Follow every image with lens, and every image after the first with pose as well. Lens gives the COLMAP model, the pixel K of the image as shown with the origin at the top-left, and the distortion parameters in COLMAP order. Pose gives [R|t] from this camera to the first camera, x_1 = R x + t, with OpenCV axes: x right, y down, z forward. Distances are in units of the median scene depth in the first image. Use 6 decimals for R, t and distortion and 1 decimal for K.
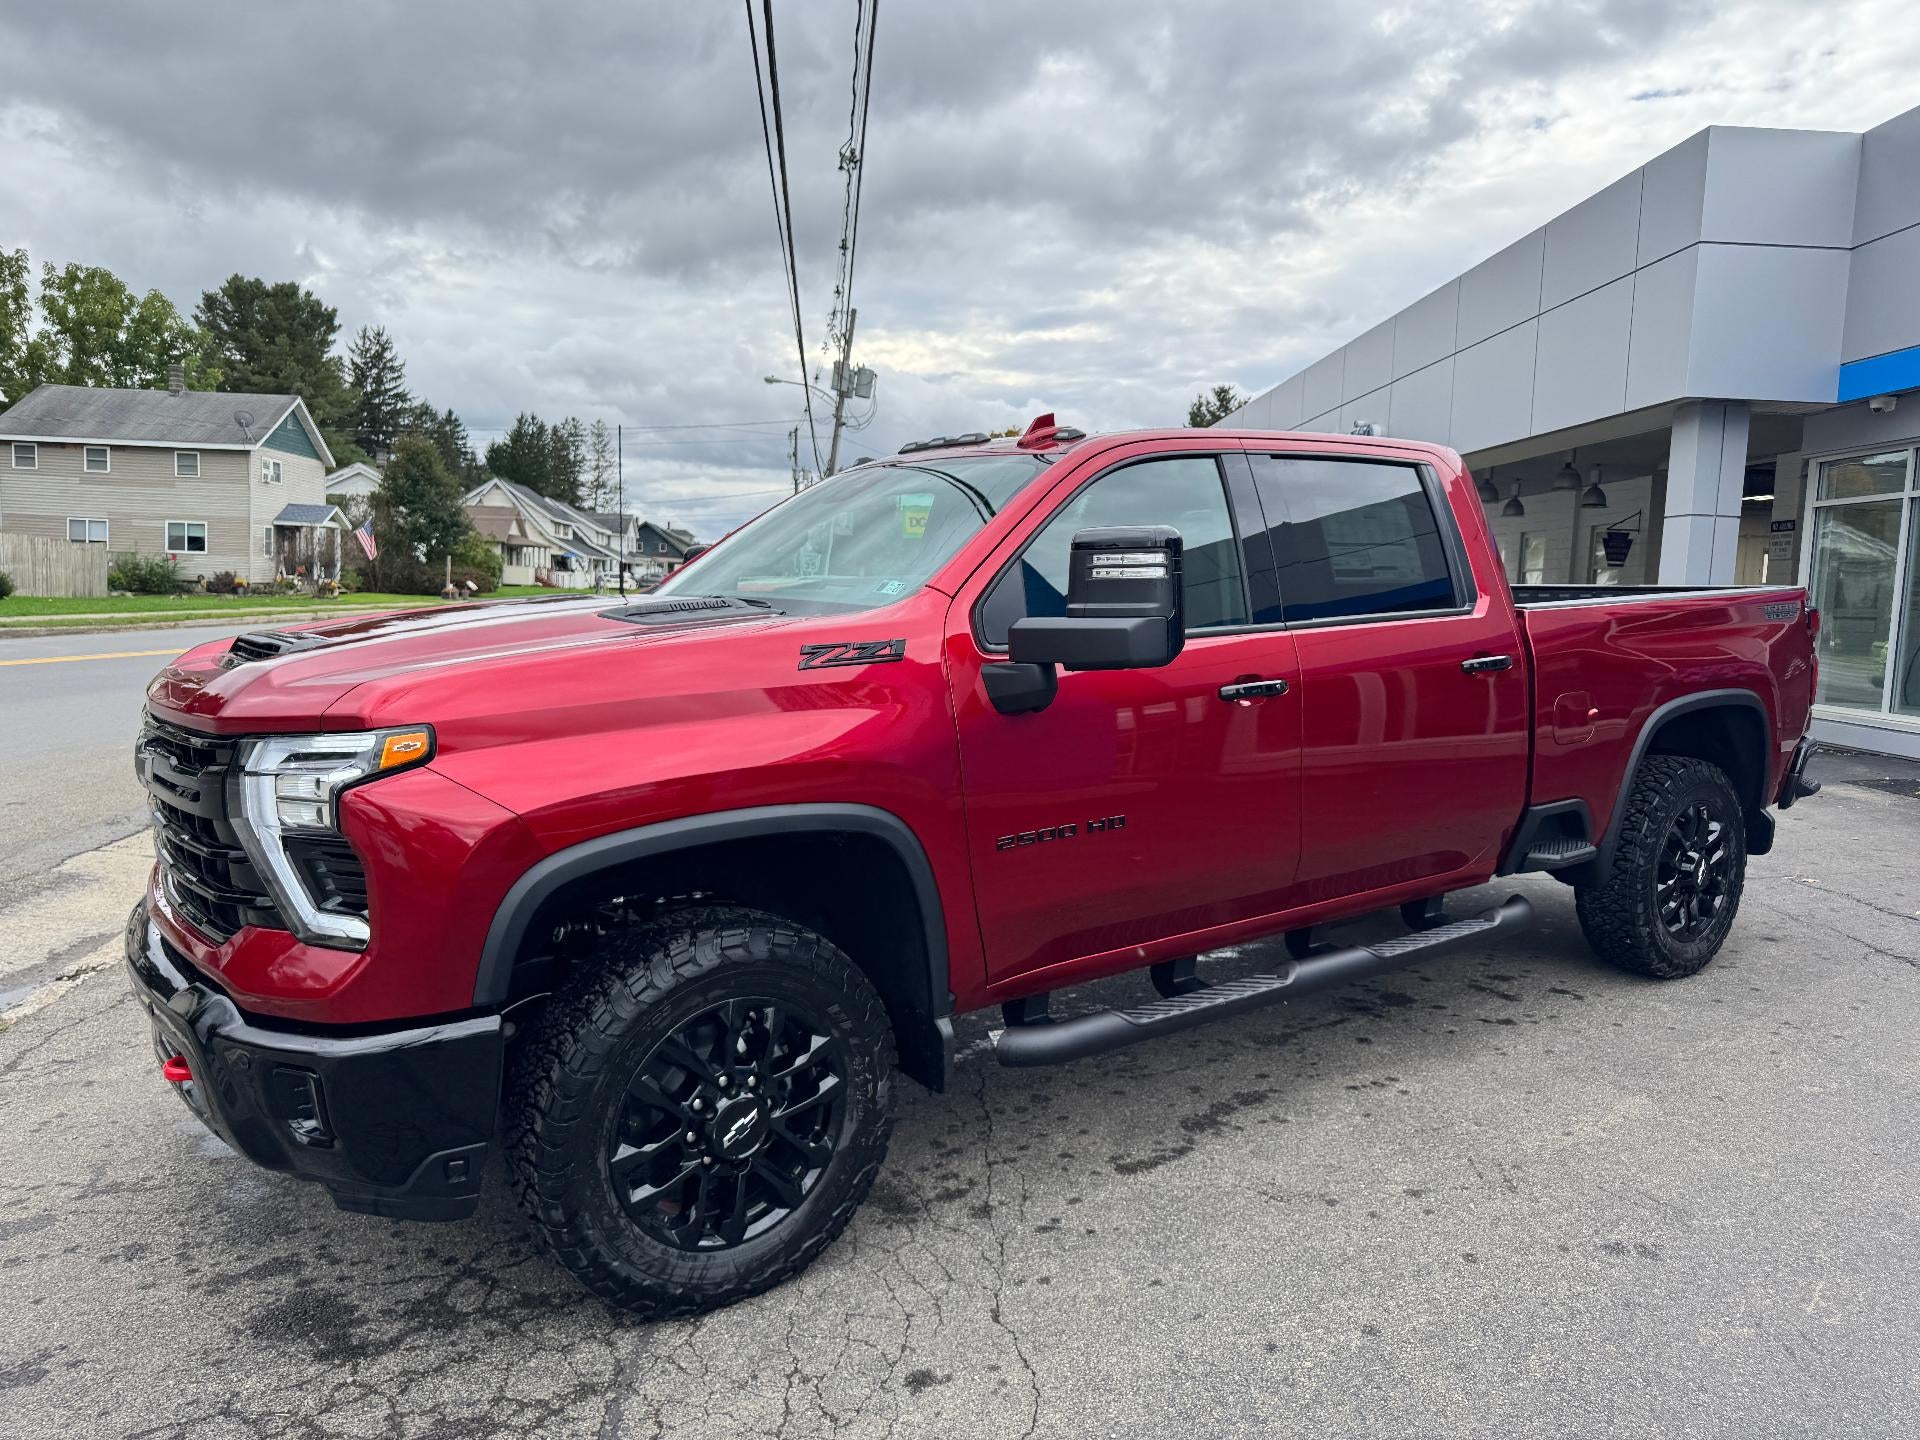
lens RADIAL K [[1362.0, 0, 977.1], [0, 1362.0, 721.1], [0, 0, 1]] dist [0.022185, -0.030304]
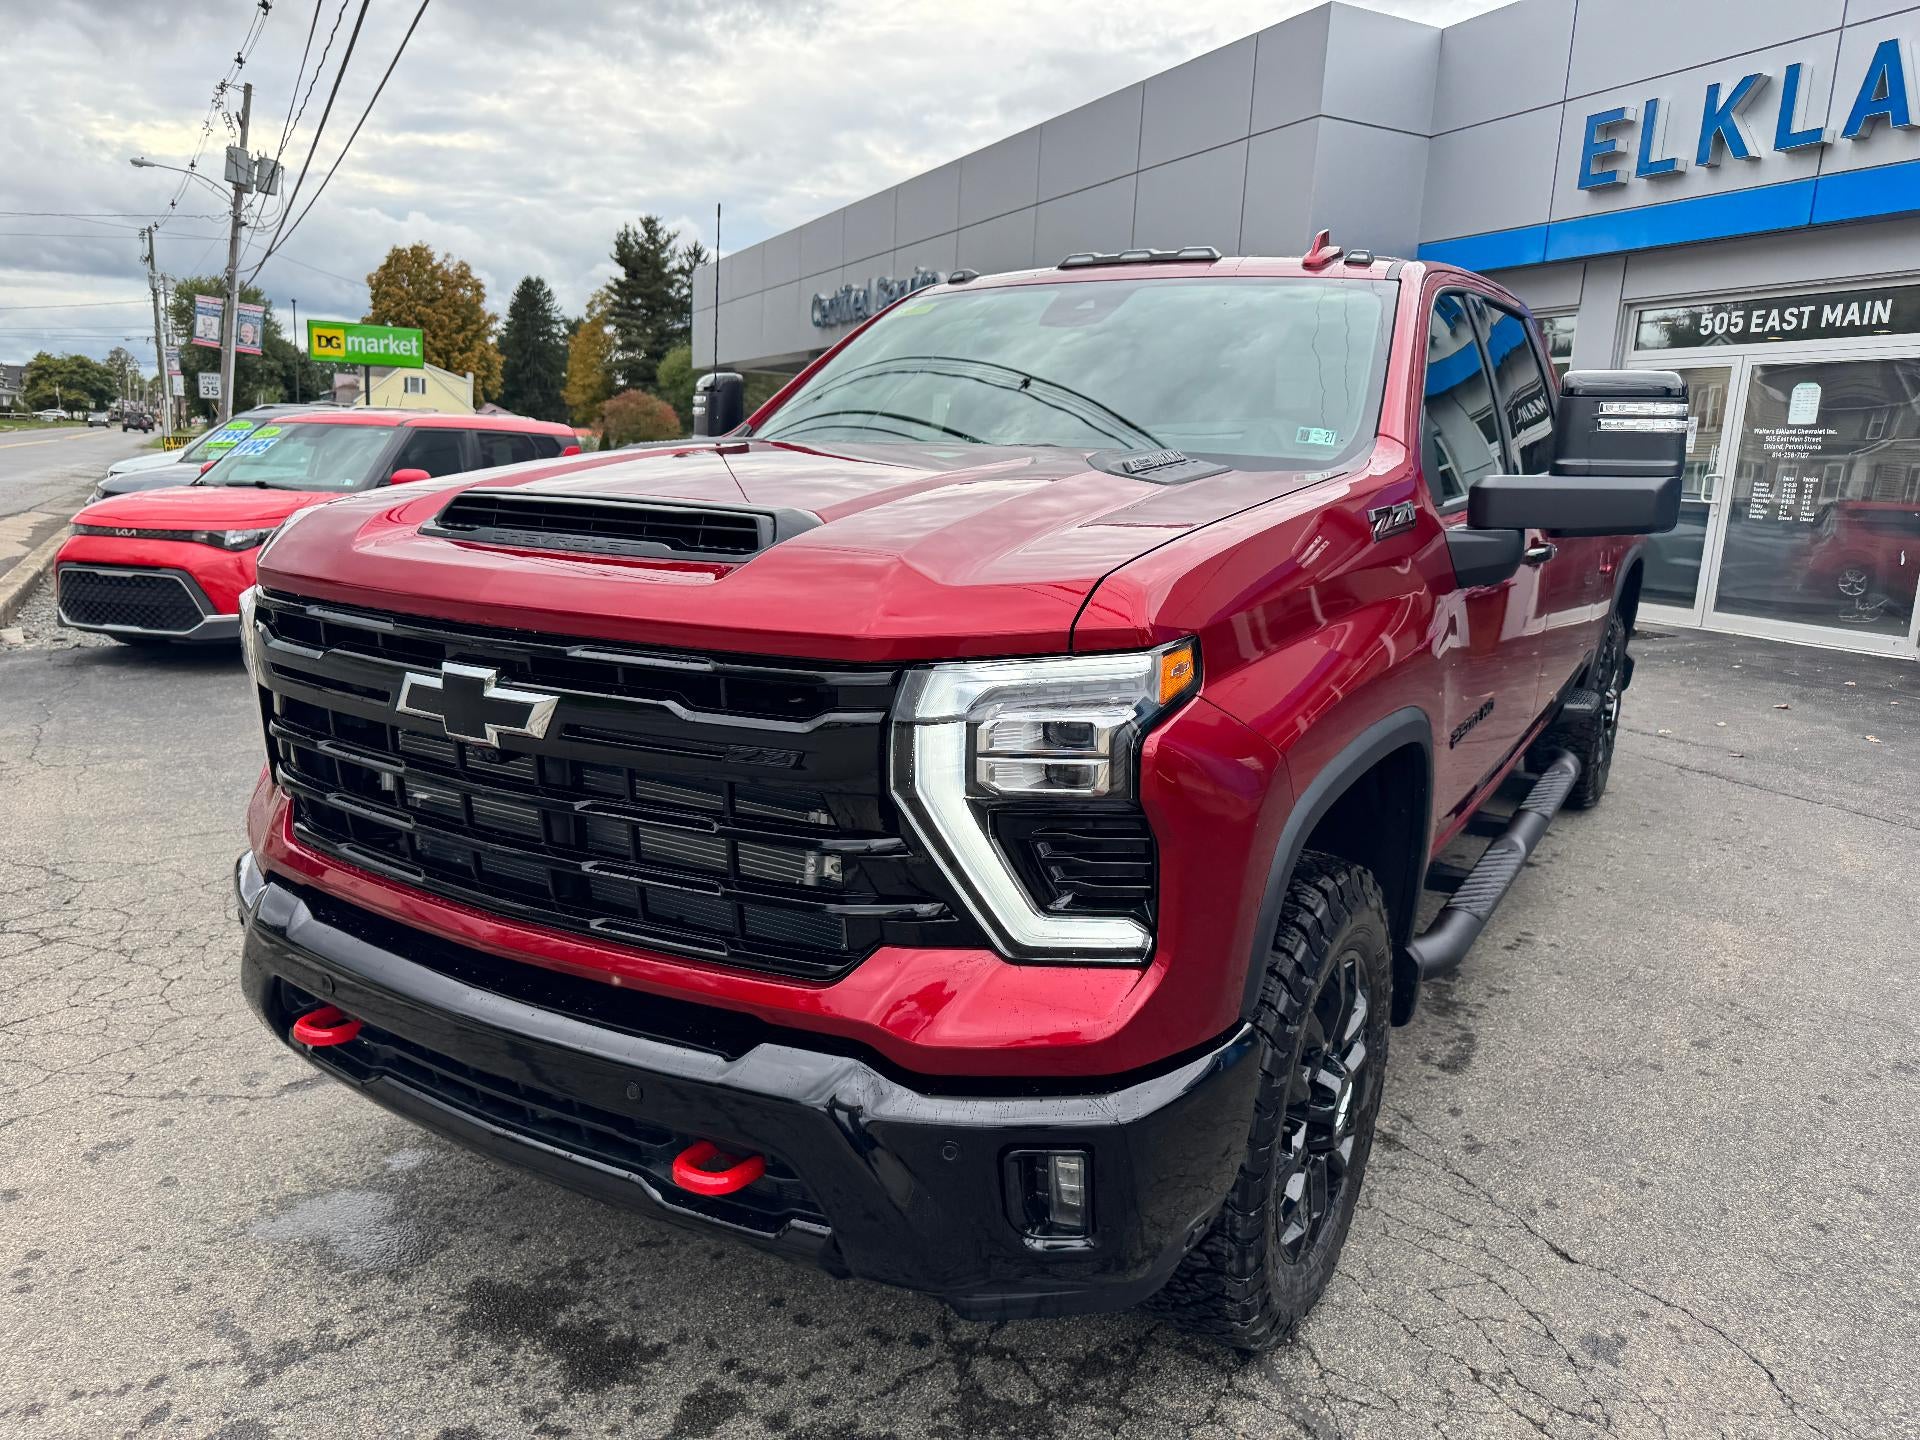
lens RADIAL K [[1369.0, 0, 974.7], [0, 1369.0, 731.6], [0, 0, 1]] dist [0.002480, -0.007954]
pose [[0.914747, -0.066137, 0.398578, -0.418704], [0.019116, 0.992491, 0.120814, -0.017532], [-0.403576, -0.102894, 0.909142, 0.223248]]
